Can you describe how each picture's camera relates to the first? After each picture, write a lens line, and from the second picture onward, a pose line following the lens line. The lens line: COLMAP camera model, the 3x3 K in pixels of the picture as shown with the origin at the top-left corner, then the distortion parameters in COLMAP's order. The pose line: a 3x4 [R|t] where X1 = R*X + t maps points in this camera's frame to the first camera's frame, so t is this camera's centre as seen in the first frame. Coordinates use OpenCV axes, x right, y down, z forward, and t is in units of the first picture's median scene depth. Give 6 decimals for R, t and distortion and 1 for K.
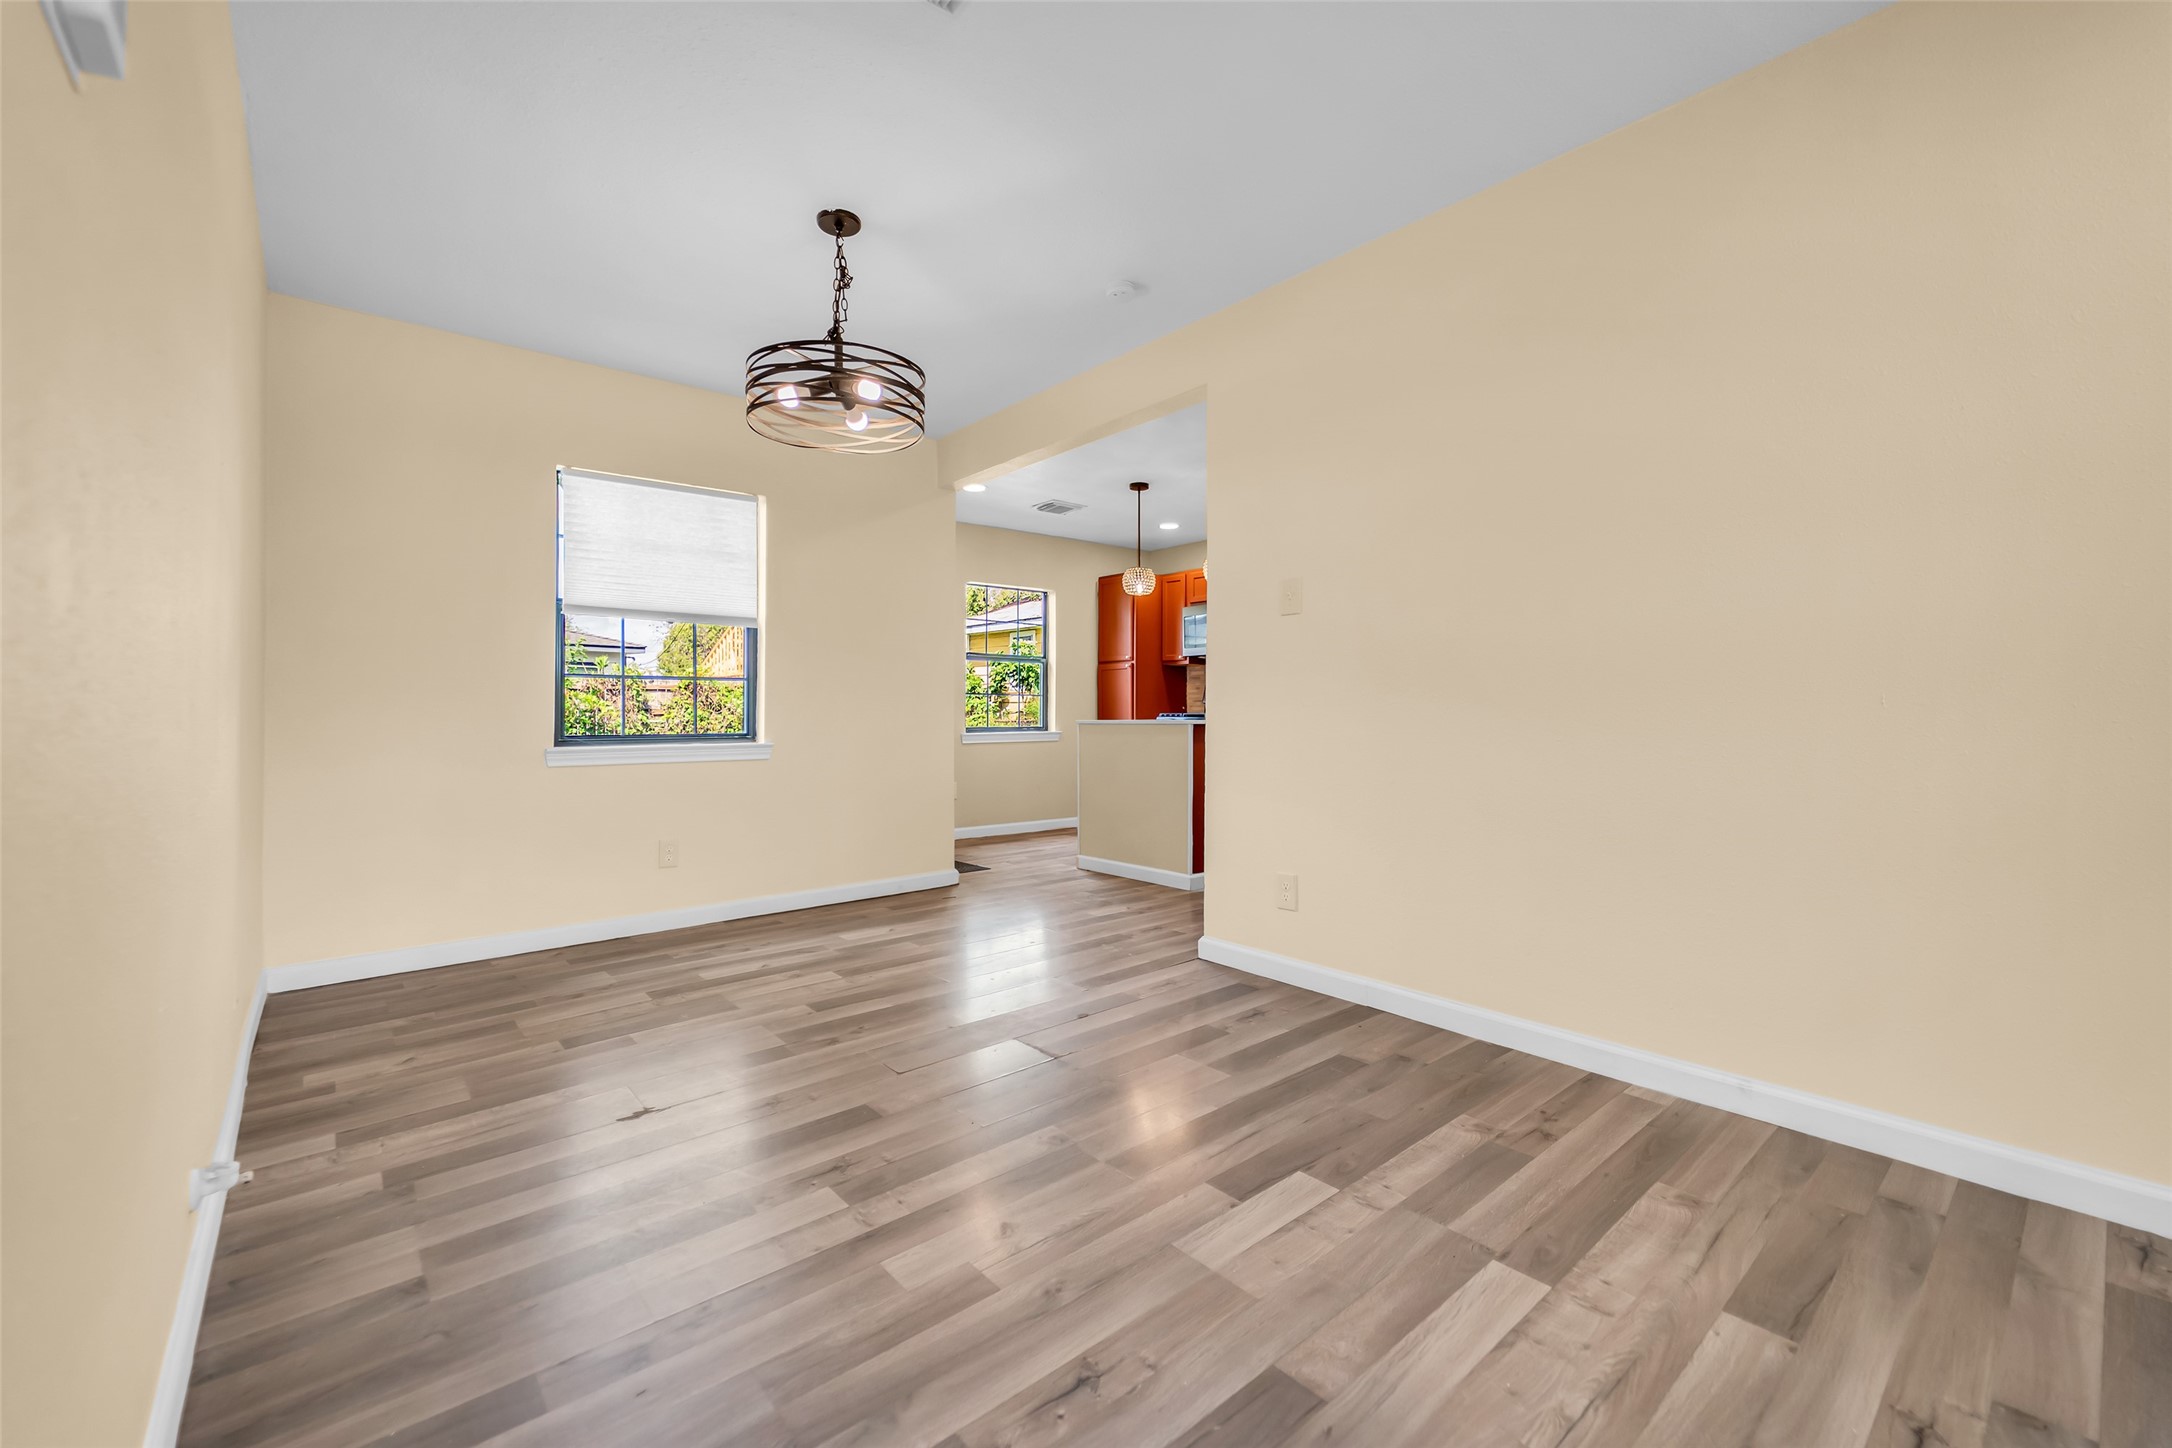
lens RADIAL K [[881.1, 0, 1071.1], [0, 881.1, 720.0], [0, 0, 1]] dist [0.002789, -0.000594]
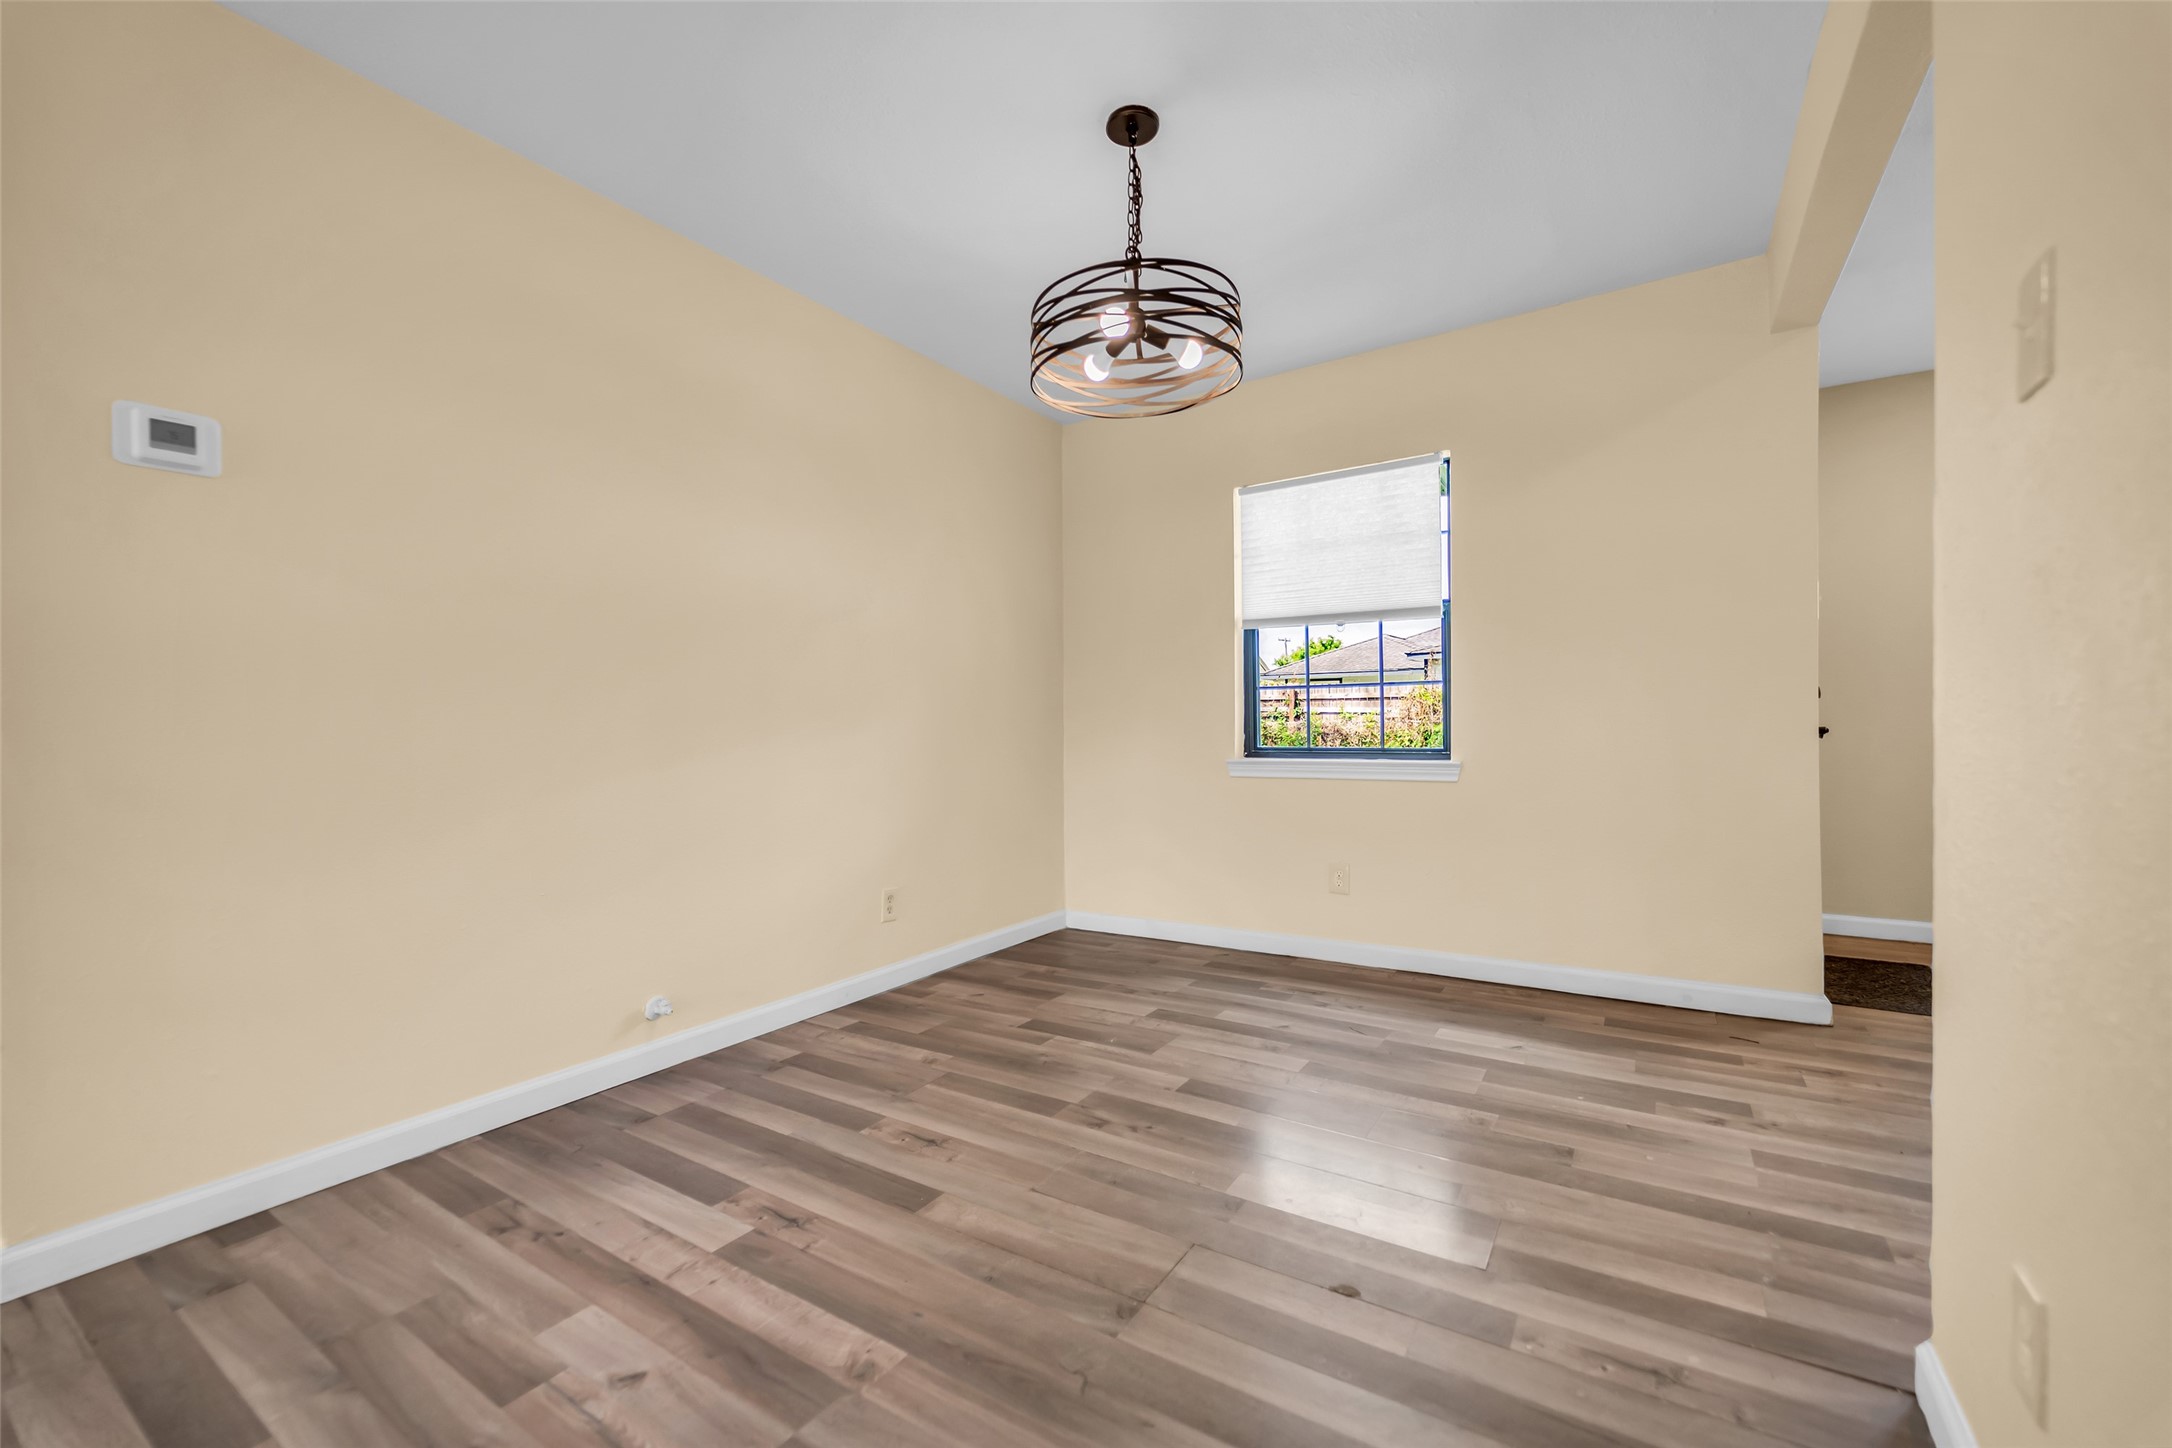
lens RADIAL K [[884.5, 0, 1073.2], [0, 884.5, 725.2], [0, 0, 1]] dist [0.005525, -0.000854]
pose [[0.286817, -0.000077, -0.957985, 0.450637], [0.002691, 0.999996, 0.000725, -0.010508], [0.957982, -0.002786, 0.286816, 0.636409]]
